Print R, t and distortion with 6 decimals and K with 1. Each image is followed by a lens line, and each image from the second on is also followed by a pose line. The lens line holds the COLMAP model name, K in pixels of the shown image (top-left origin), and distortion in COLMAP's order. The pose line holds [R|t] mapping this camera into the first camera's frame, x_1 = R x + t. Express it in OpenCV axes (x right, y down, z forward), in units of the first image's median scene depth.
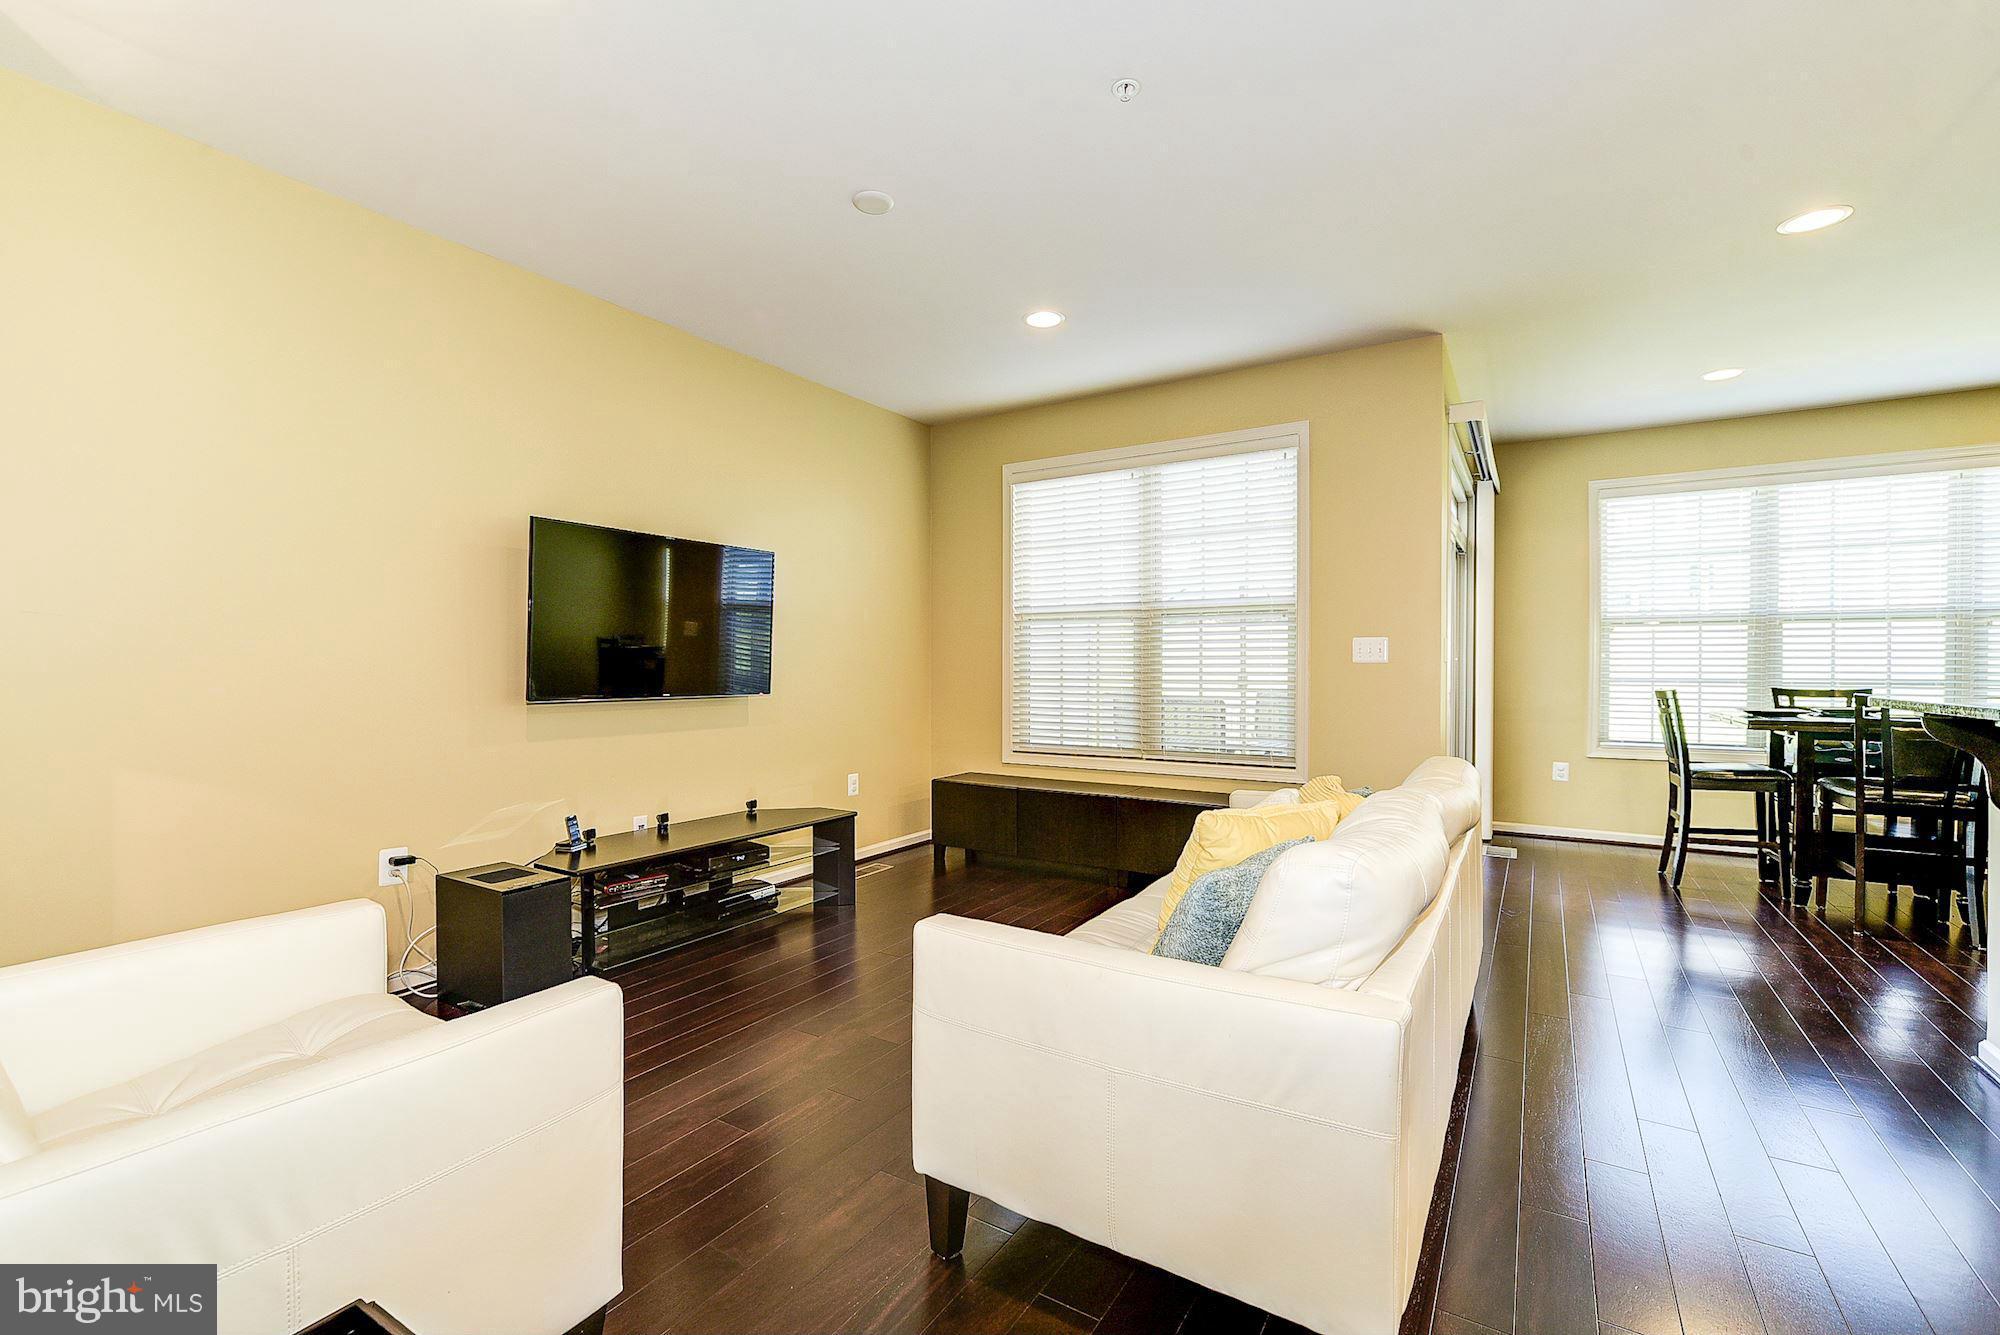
lens RADIAL K [[867.2, 0, 1015.8], [0, 867.2, 666.2], [0, 0, 1]] dist [-0.001775, 0.000311]
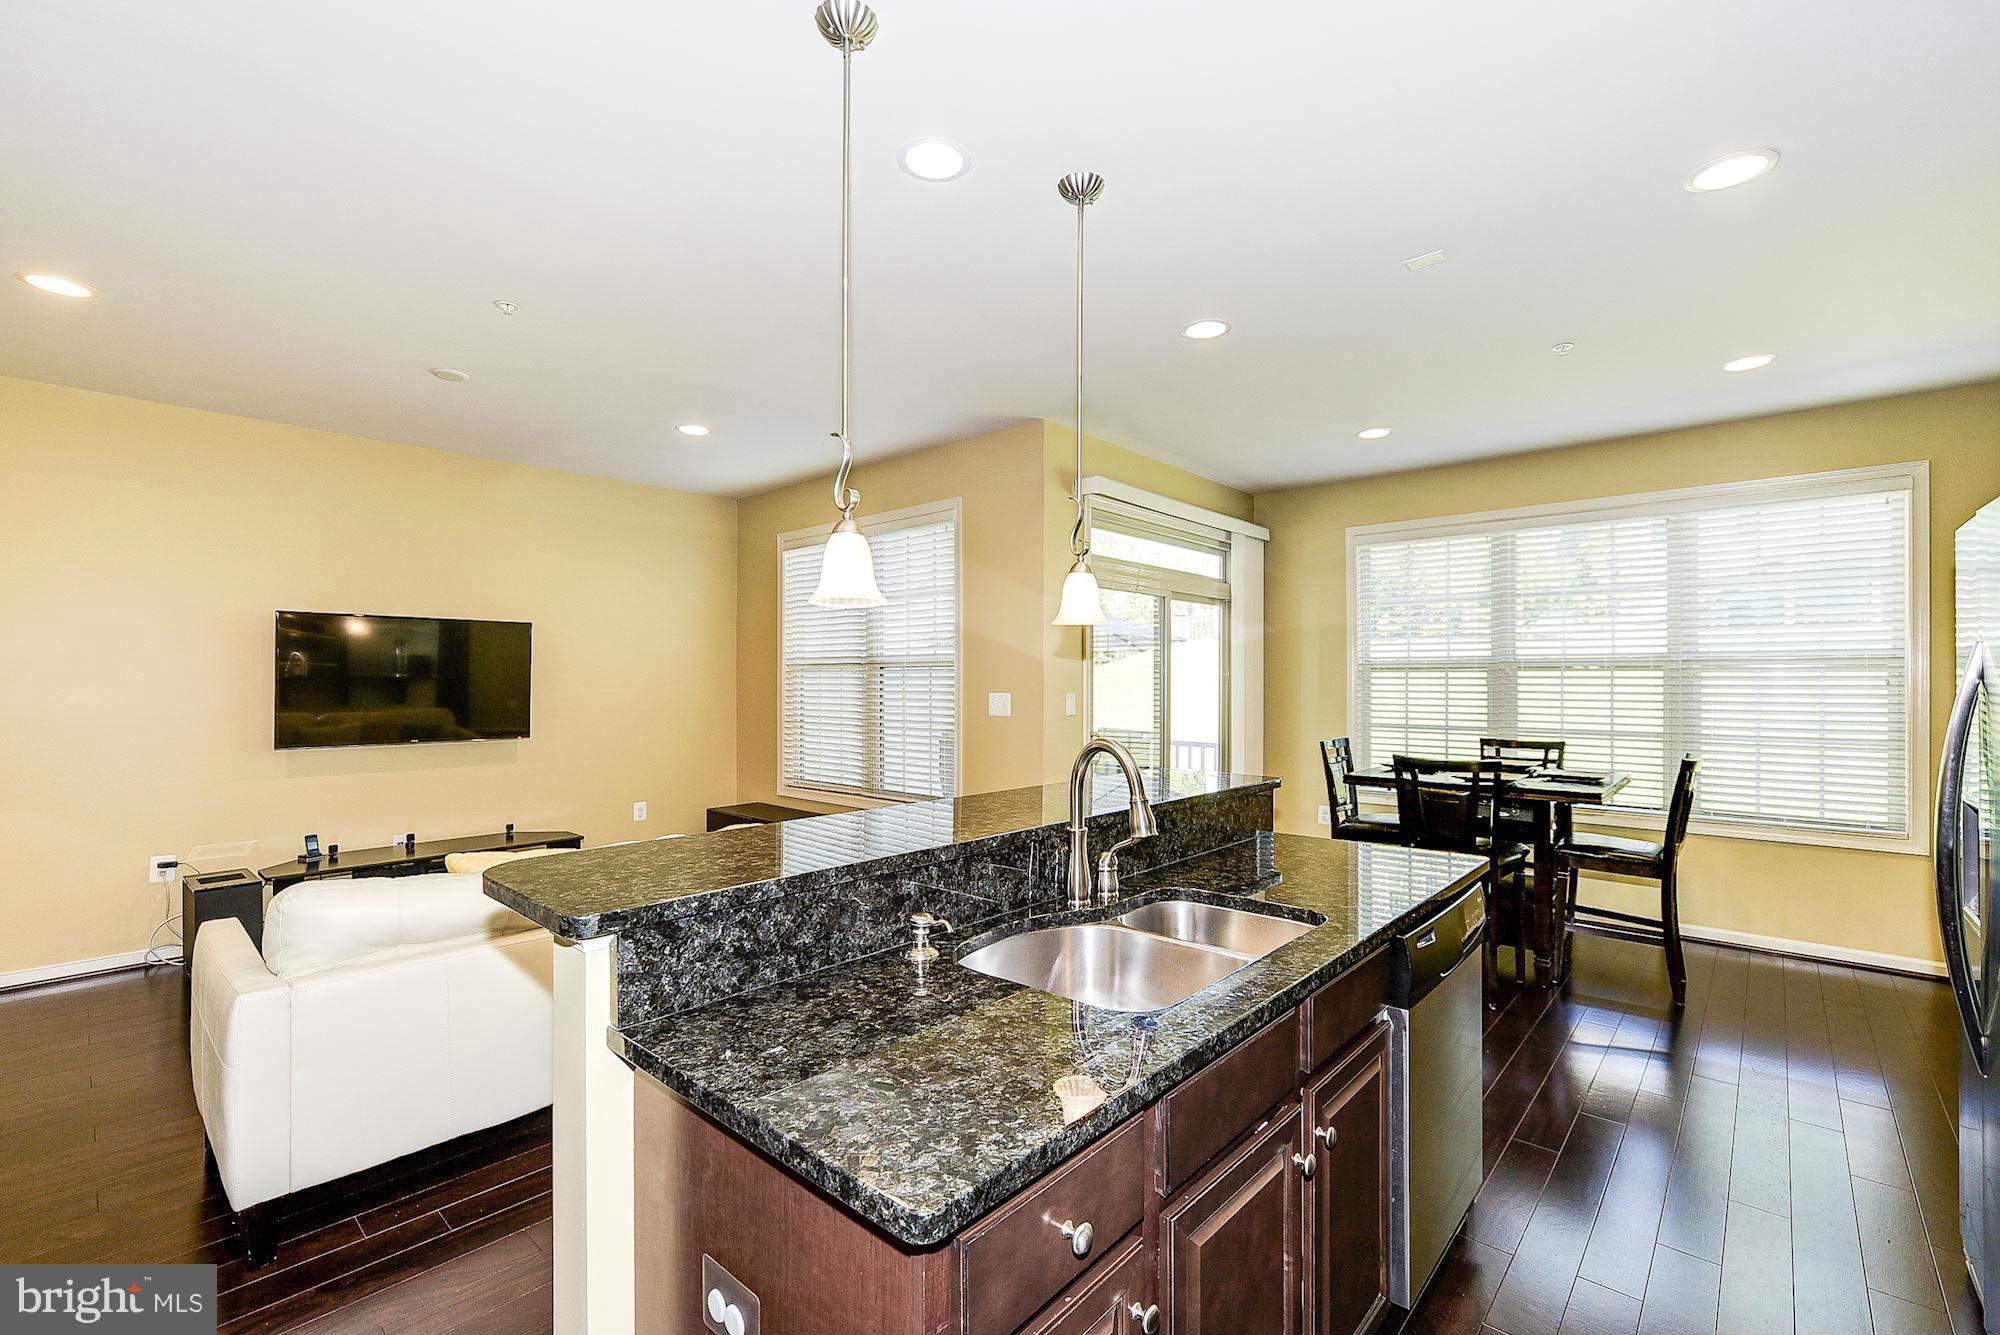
lens RADIAL K [[867.2, 0, 1009.2], [0, 867.2, 667.4], [0, 0, 1]] dist [-0.001775, 0.000311]
pose [[0.983196, -0.003934, -0.182510, 0.527961], [0.001495, 0.999908, -0.013497, -0.043429], [0.182546, 0.012997, 0.983111, -0.075835]]
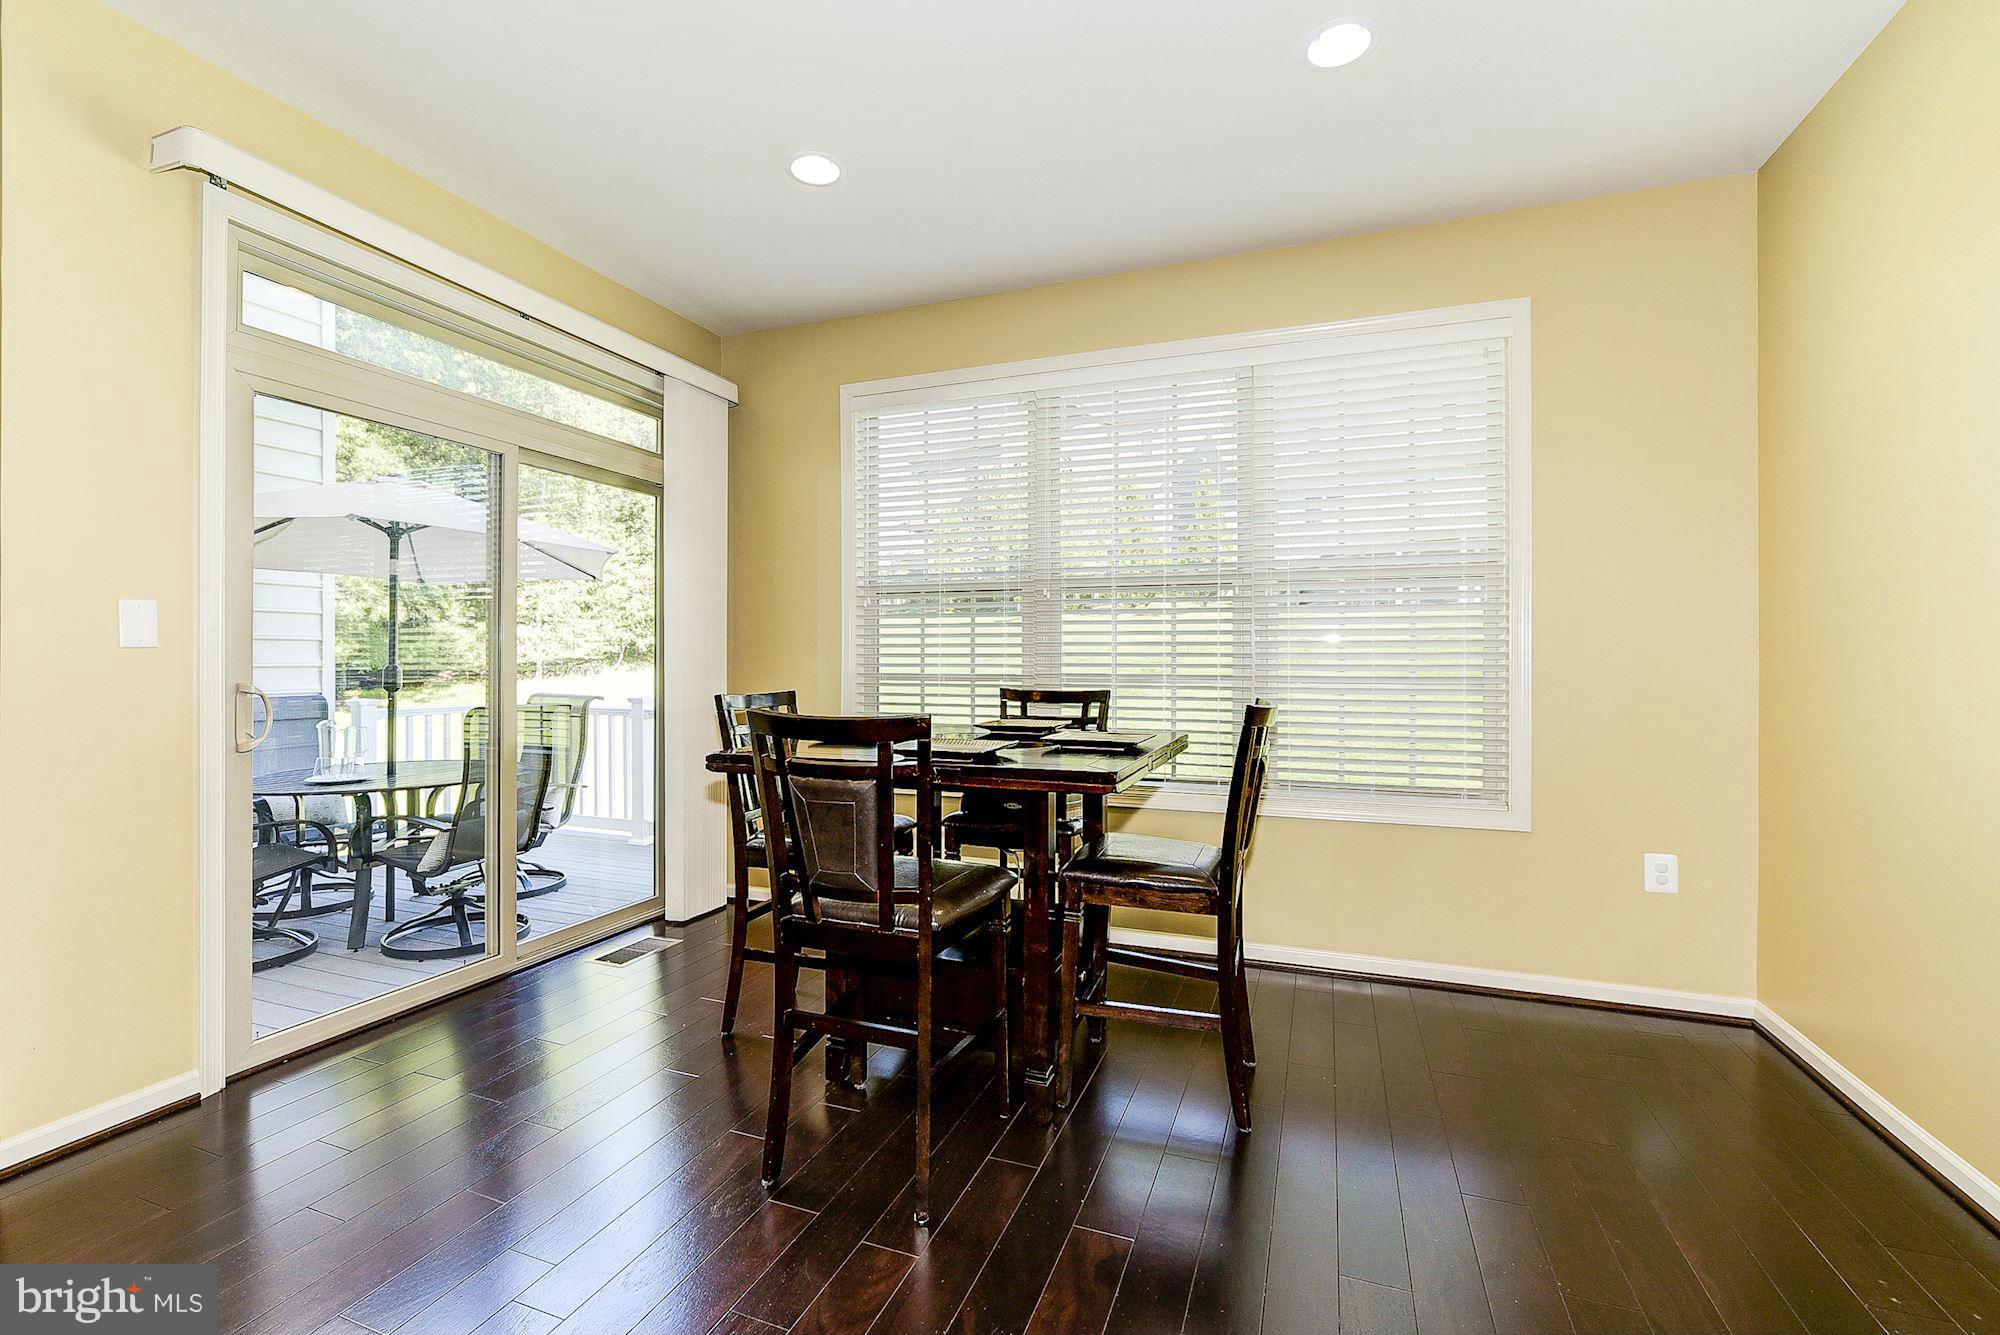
lens RADIAL K [[867.2, 0, 979.2], [0, 867.2, 667.9], [0, 0, 1]] dist [-0.001775, 0.000311]
pose [[0.987749, -0.006900, 0.155895, 0.759167], [0.005307, 0.999929, 0.010633, 0.002098], [-0.155958, -0.009676, 0.987716, 0.355479]]
